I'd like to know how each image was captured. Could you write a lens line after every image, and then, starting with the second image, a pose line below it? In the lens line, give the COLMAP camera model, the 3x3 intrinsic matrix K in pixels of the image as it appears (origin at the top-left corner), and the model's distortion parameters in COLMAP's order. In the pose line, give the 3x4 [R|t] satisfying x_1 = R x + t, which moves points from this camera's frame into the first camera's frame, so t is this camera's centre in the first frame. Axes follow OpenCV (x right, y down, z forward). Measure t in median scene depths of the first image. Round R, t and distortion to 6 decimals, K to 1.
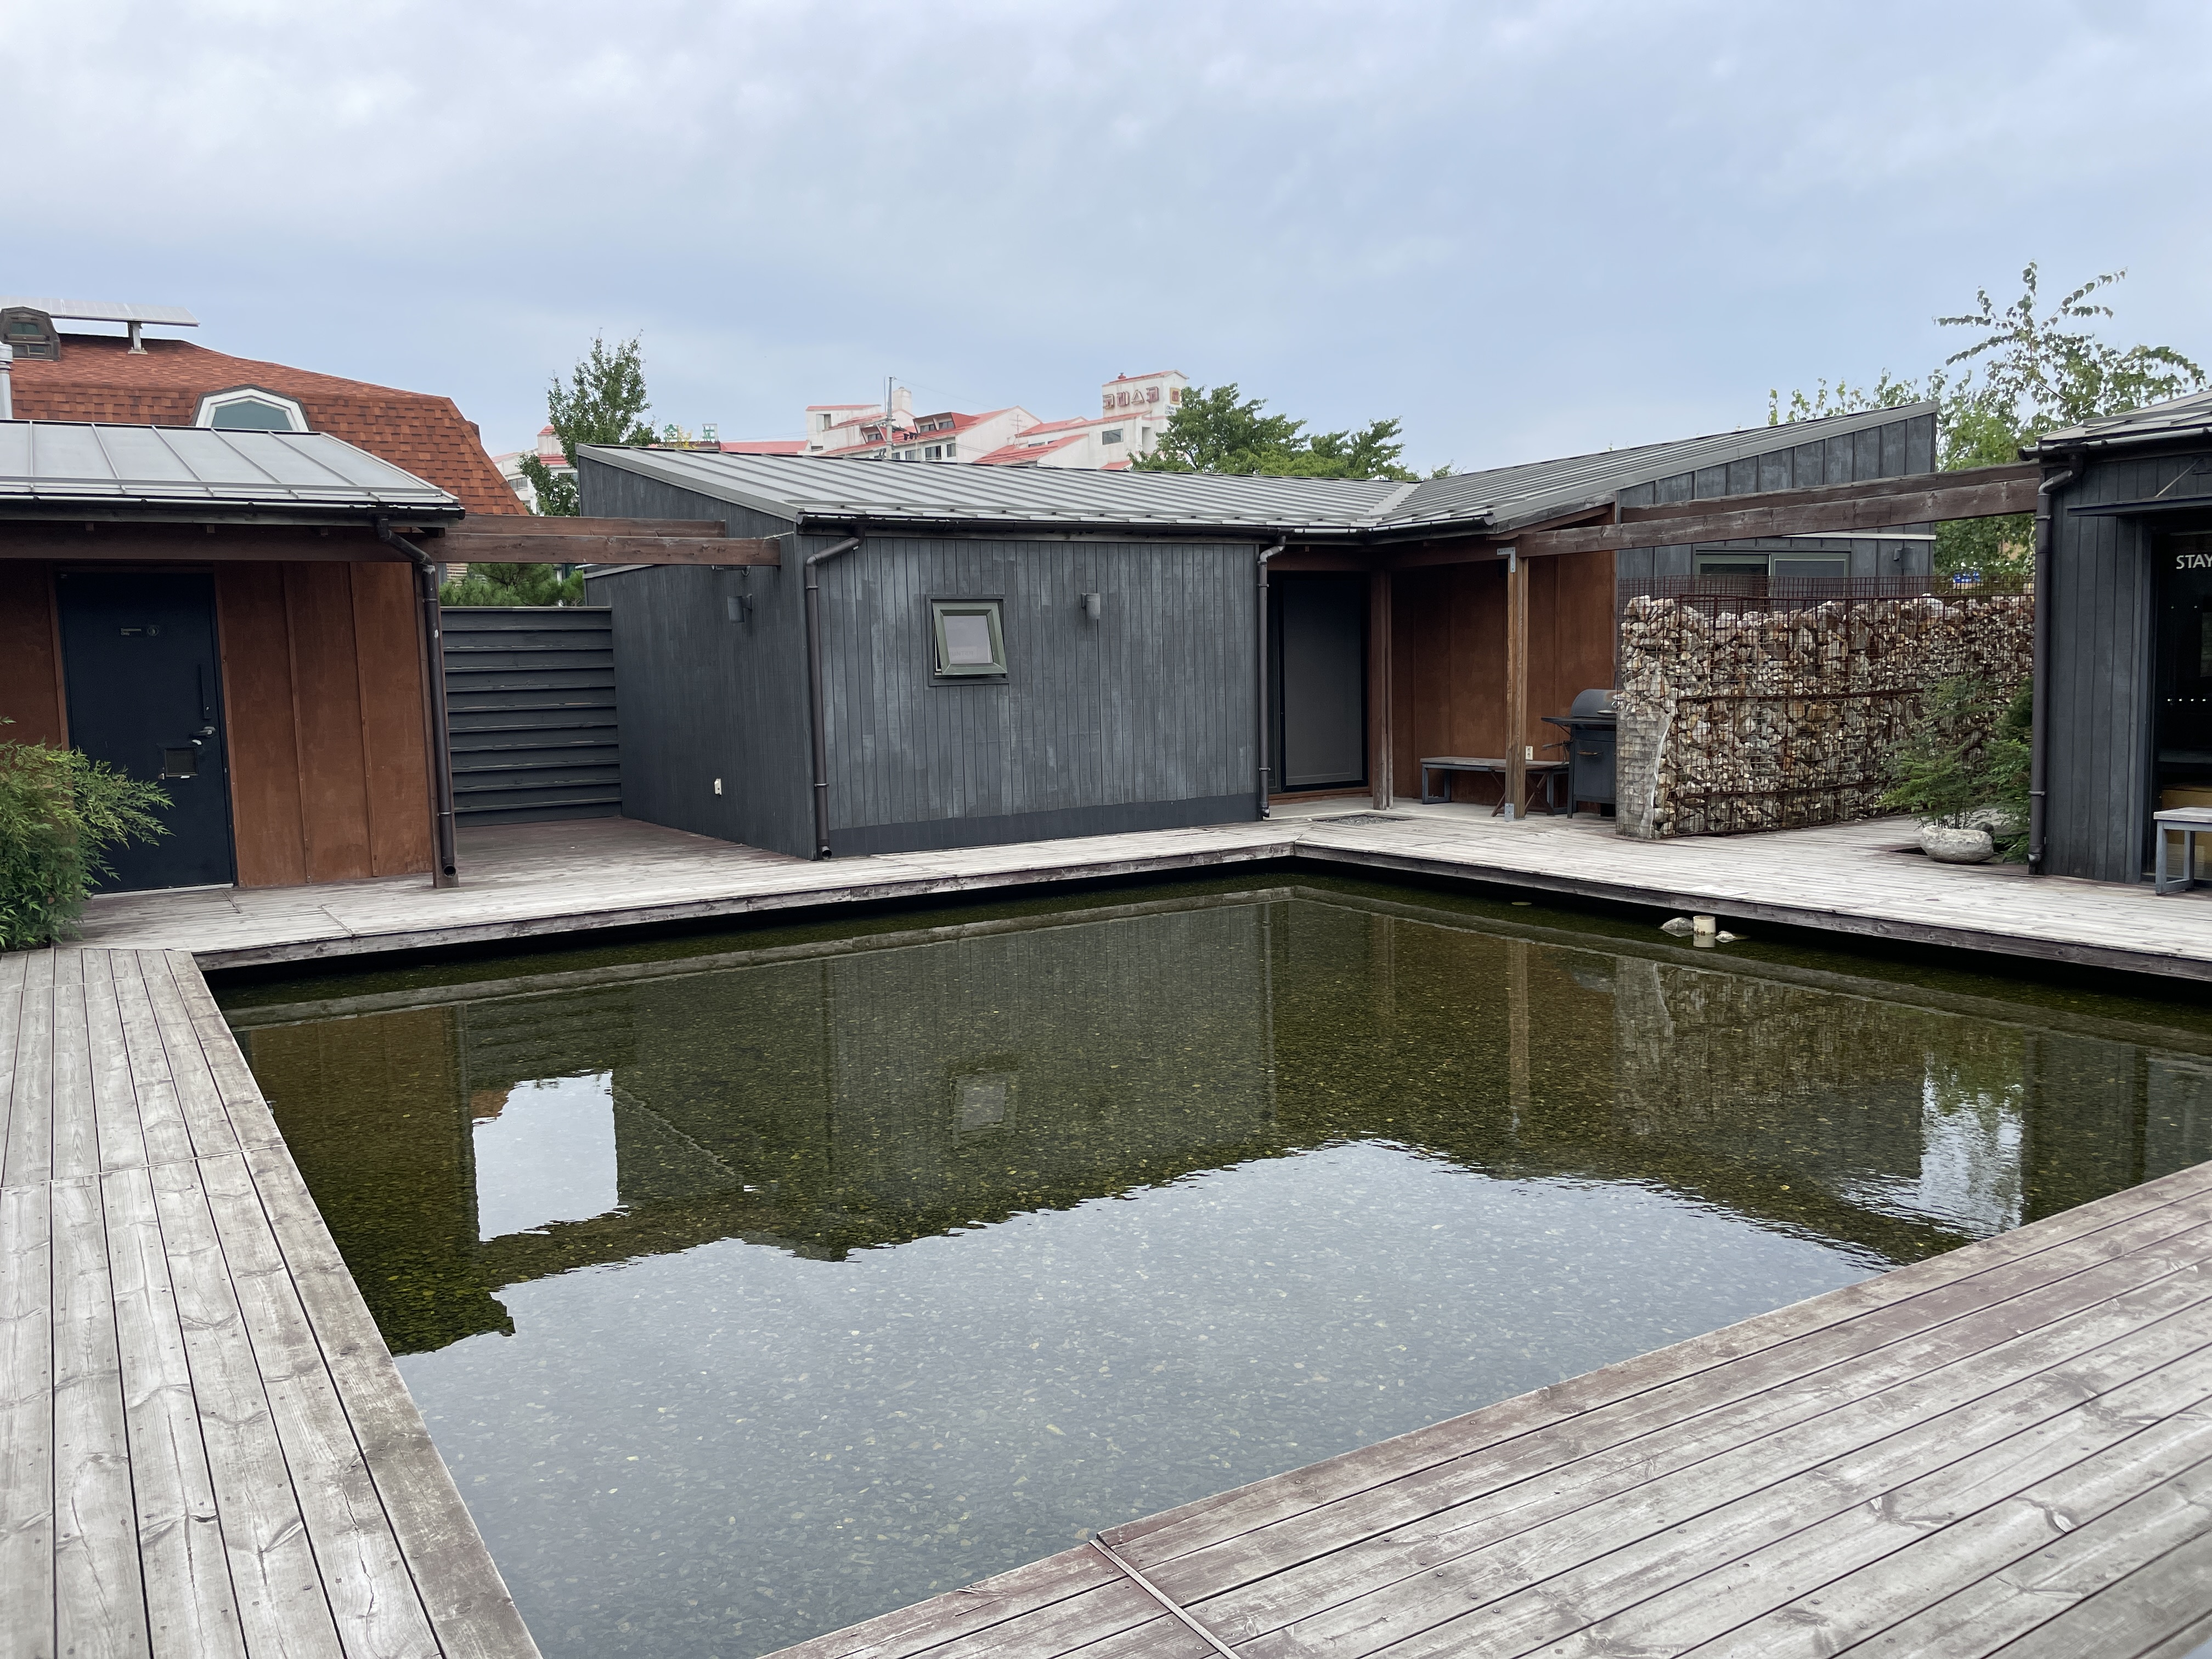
lens RADIAL K [[1657.0, 0, 1106.0], [0, 1657.0, 829.5], [0, 0, 1]] dist [-0.003867, -0.004839]
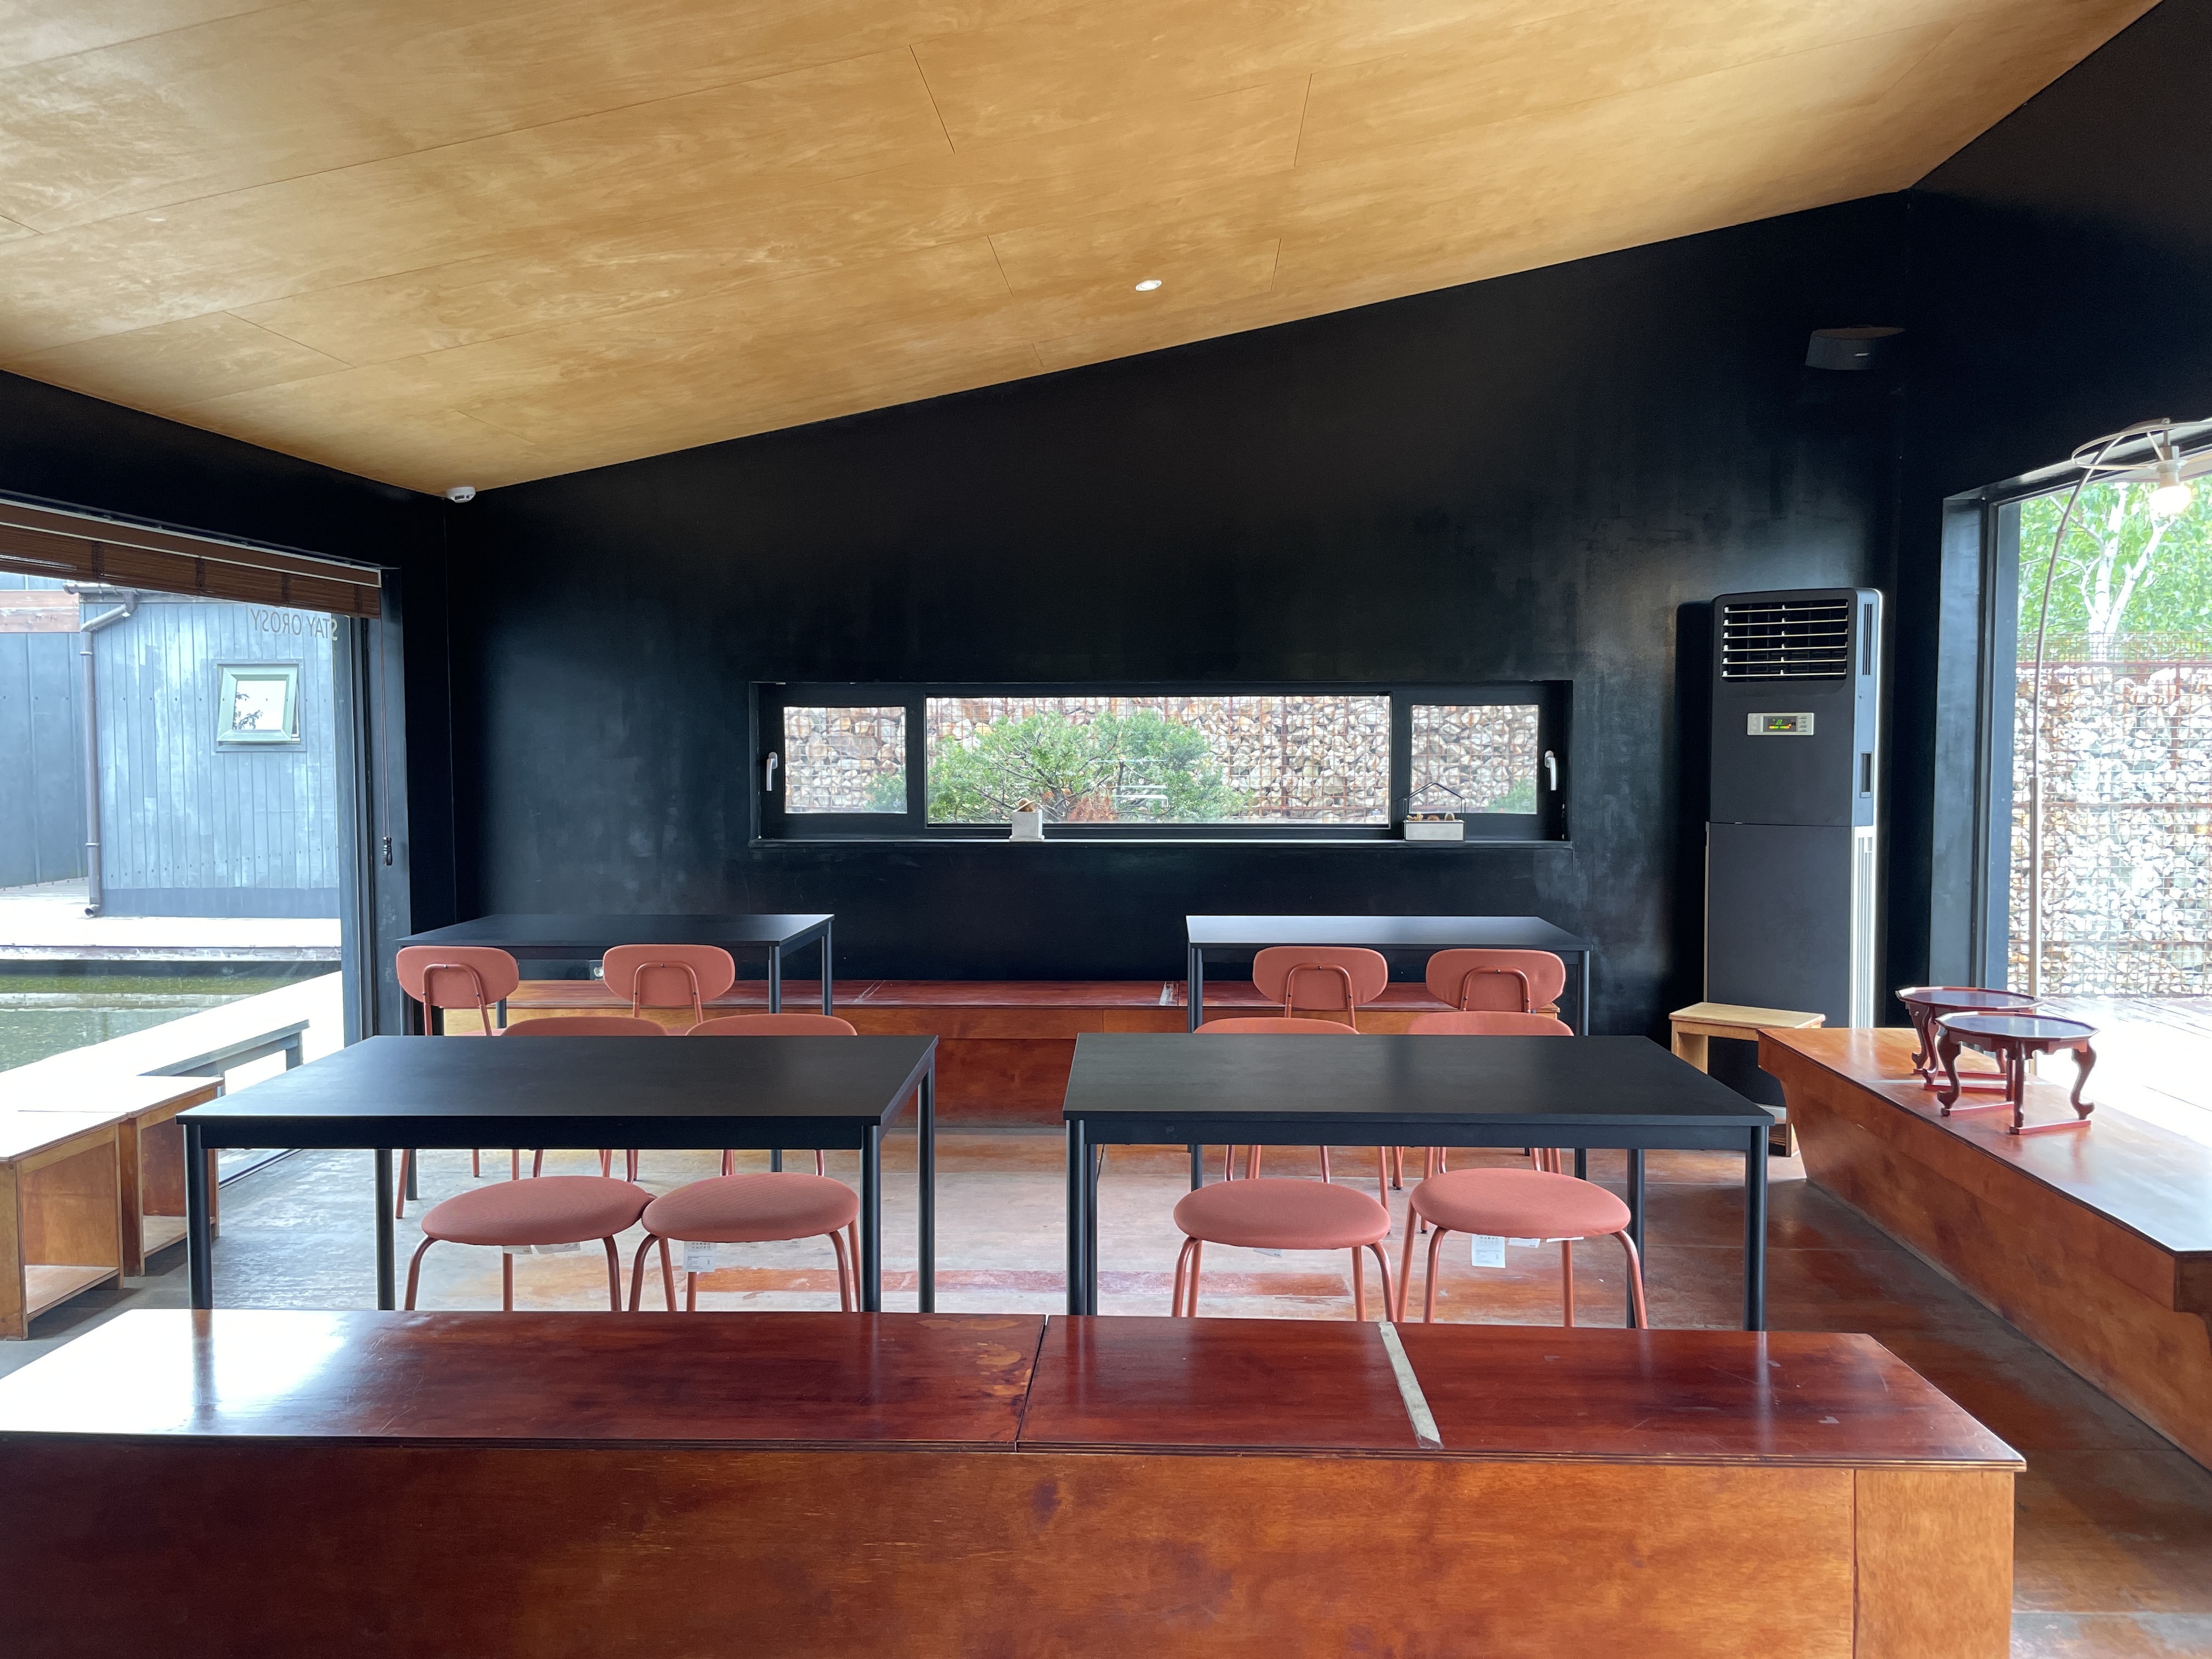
lens RADIAL K [[1657.0, 0, 1106.0], [0, 1657.0, 829.5], [0, 0, 1]] dist [-0.003867, -0.004839]
pose [[0.823470, 0.059068, -0.564277, 0.870440], [-0.076168, 0.997072, -0.006781, -0.072490], [0.562224, 0.048564, 0.825558, 0.477159]]
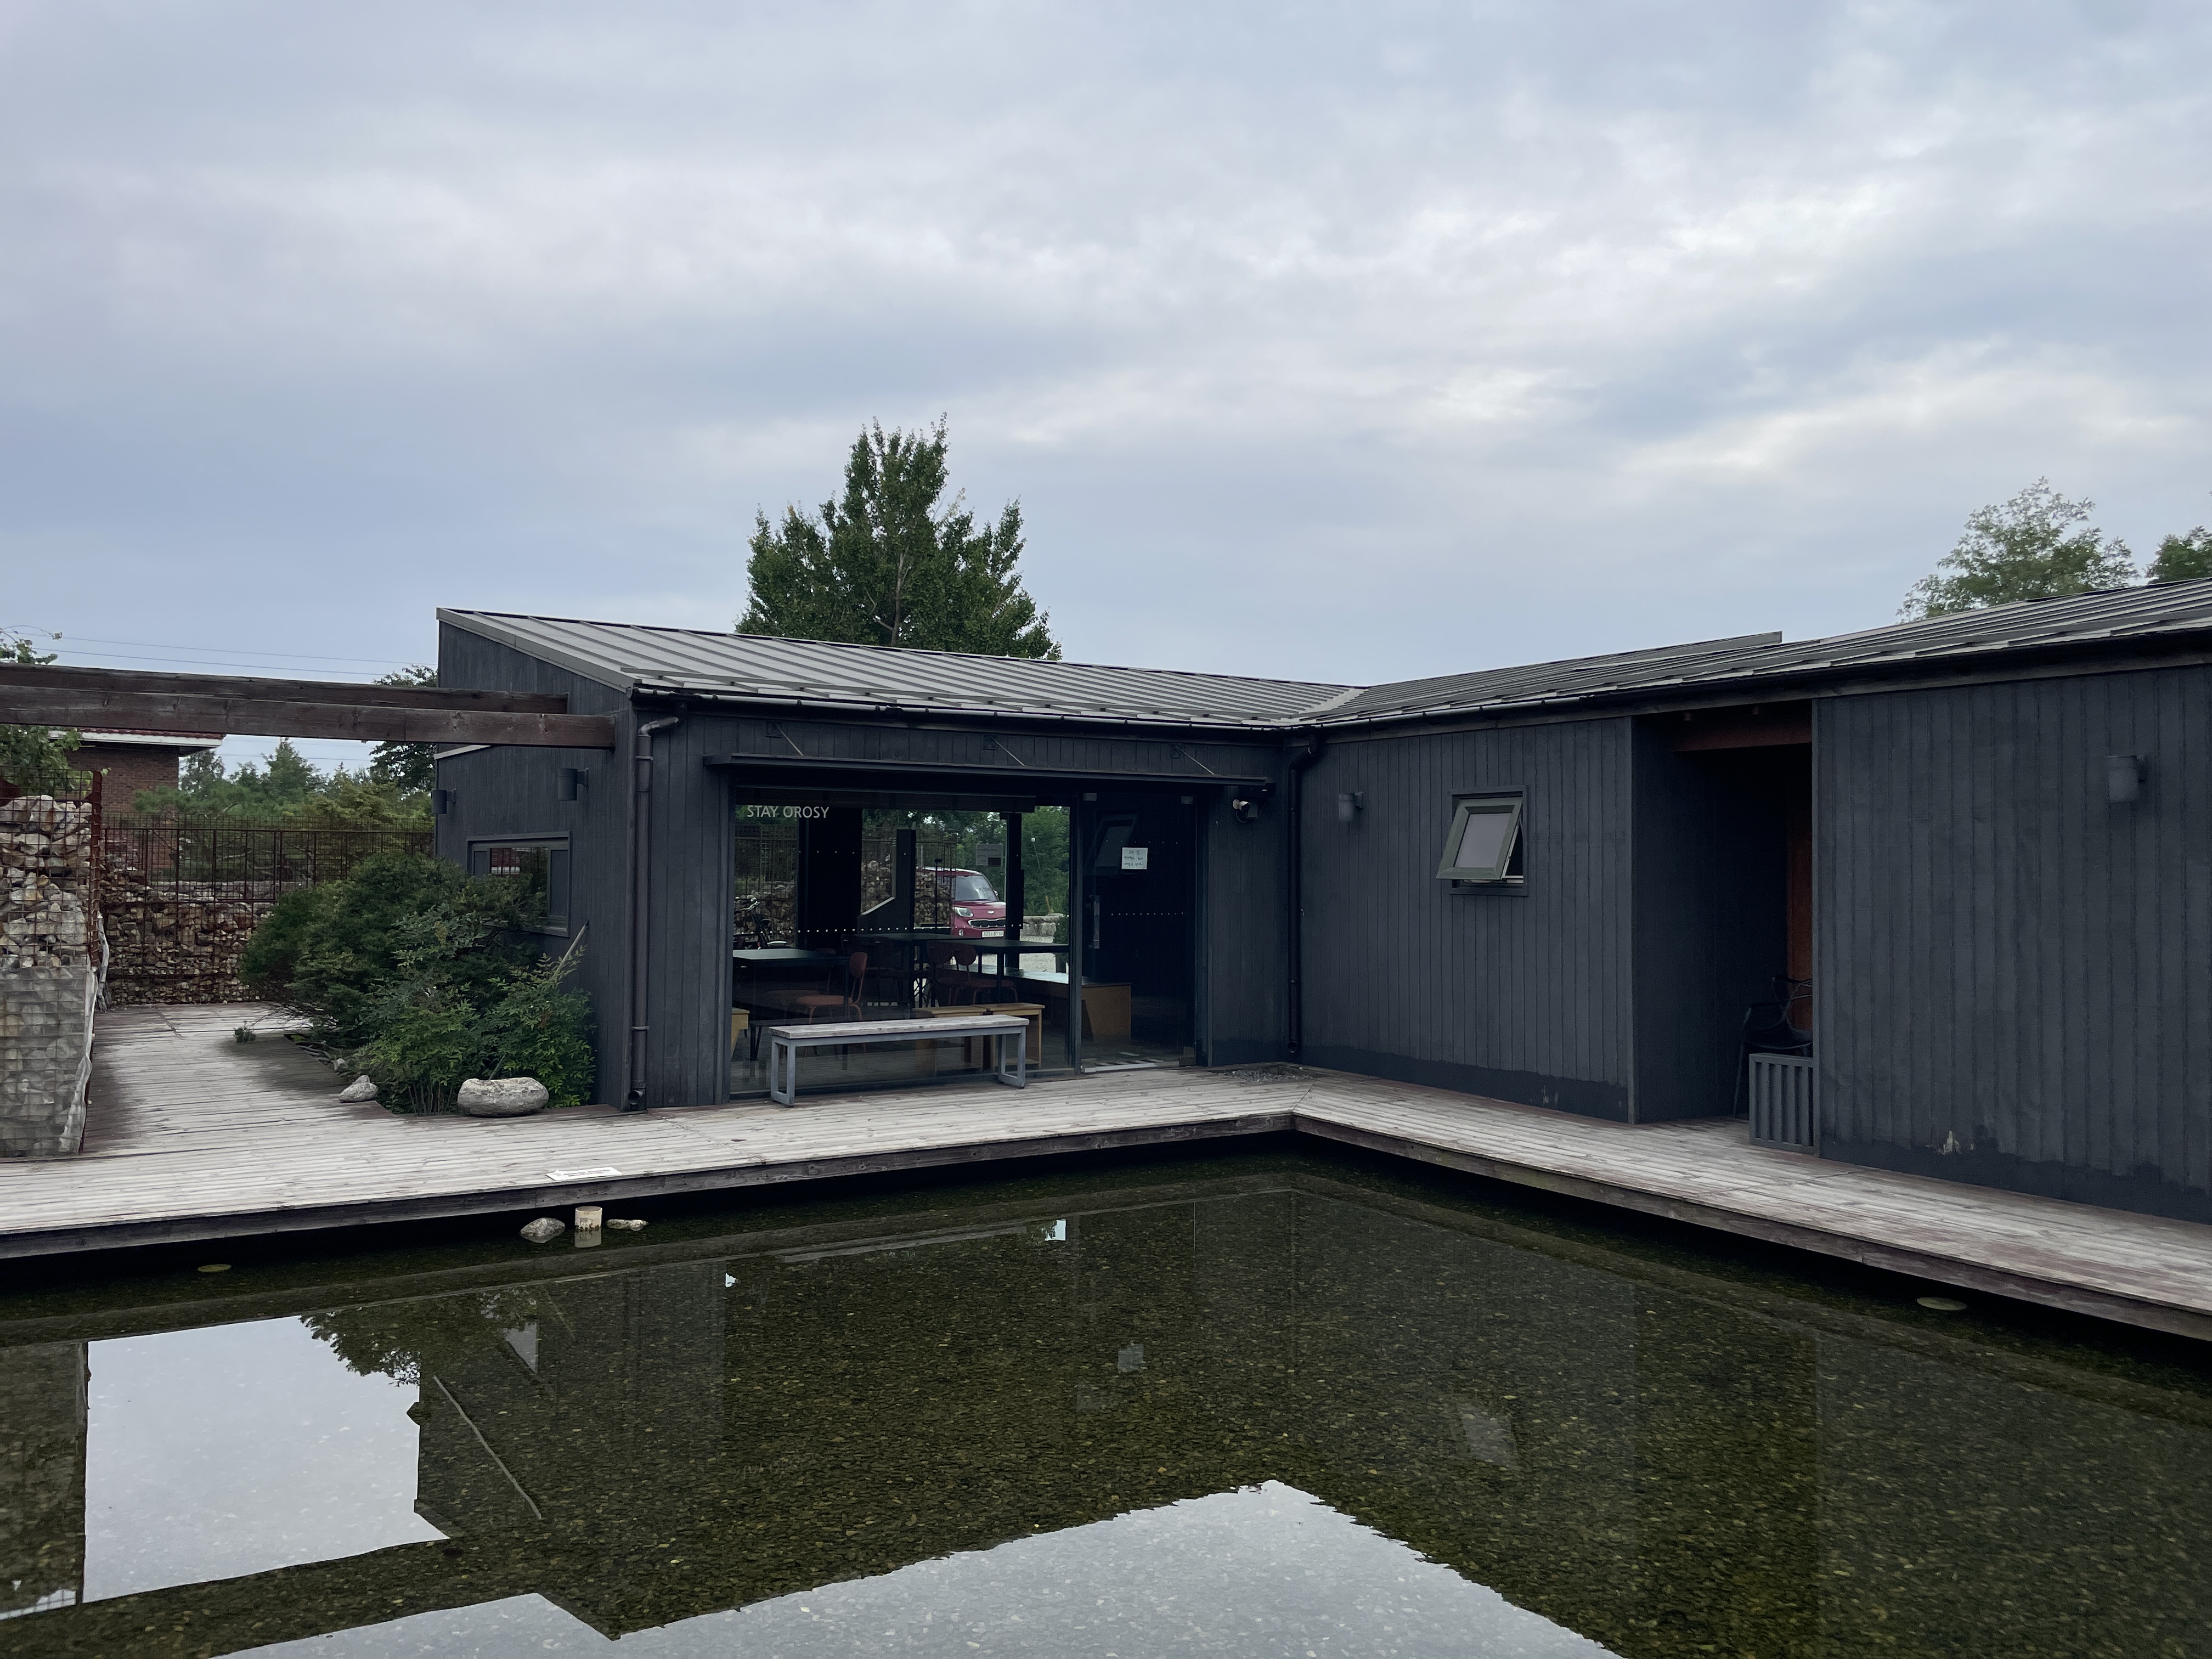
lens RADIAL K [[1657.0, 0, 1106.0], [0, 1657.0, 829.5], [0, 0, 1]] dist [-0.003867, -0.004839]
pose [[-0.031495, 0.051495, 0.998177, -0.725045], [0.094688, 0.994334, -0.048309, -0.106308], [-0.995009, 0.092994, -0.036192, 1.182118]]
